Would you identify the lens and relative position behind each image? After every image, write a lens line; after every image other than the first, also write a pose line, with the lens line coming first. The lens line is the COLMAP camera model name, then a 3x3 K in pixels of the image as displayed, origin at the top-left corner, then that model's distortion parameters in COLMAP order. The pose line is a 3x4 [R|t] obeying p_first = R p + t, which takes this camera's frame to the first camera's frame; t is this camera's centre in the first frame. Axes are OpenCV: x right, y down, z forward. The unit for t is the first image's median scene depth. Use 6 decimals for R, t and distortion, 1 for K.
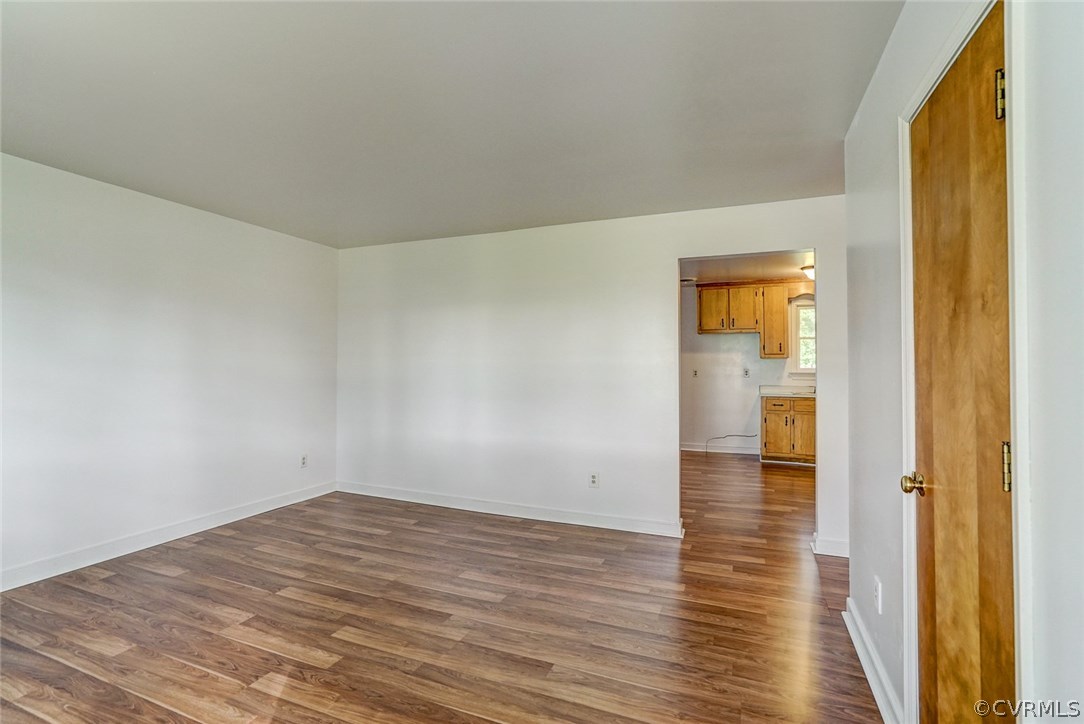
lens RADIAL K [[504.7, 0, 537.0], [0, 504.7, 352.8], [0, 0, 1]] dist [-0.004471, 0.002120]
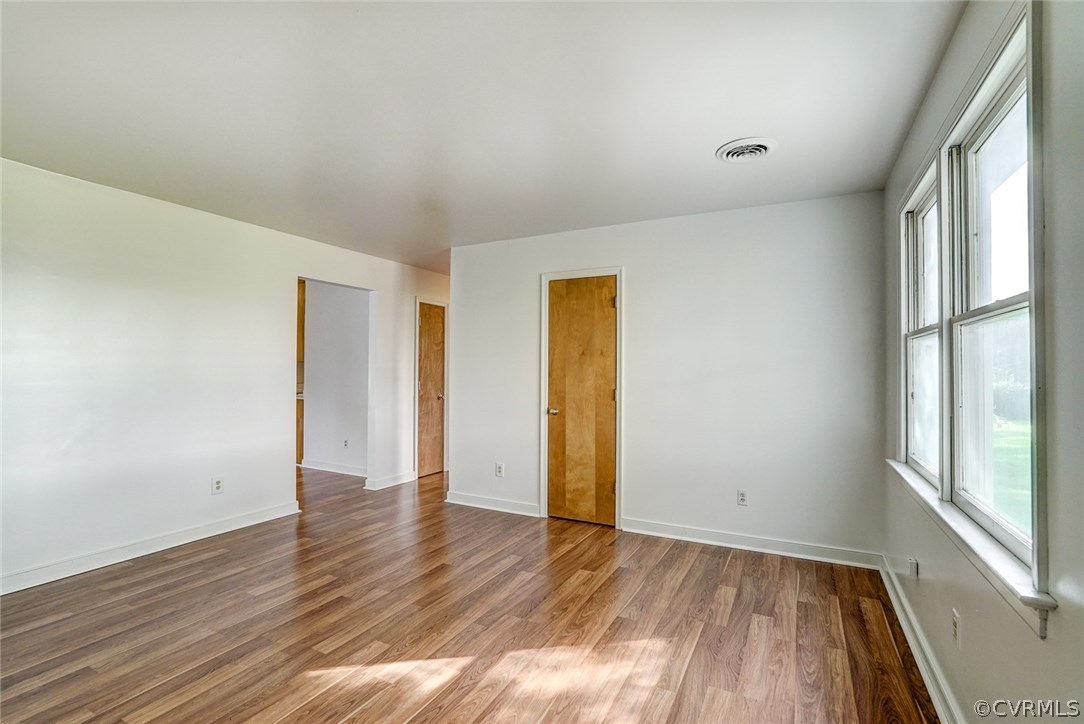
lens RADIAL K [[504.7, 0, 537.2], [0, 504.7, 366.4], [0, 0, 1]] dist [-0.004471, 0.002120]
pose [[0.085529, 0.003086, 0.996331, -0.942353], [-0.035661, 0.999364, -0.000034, 0.004678], [-0.995697, -0.035527, 0.085584, 0.386809]]
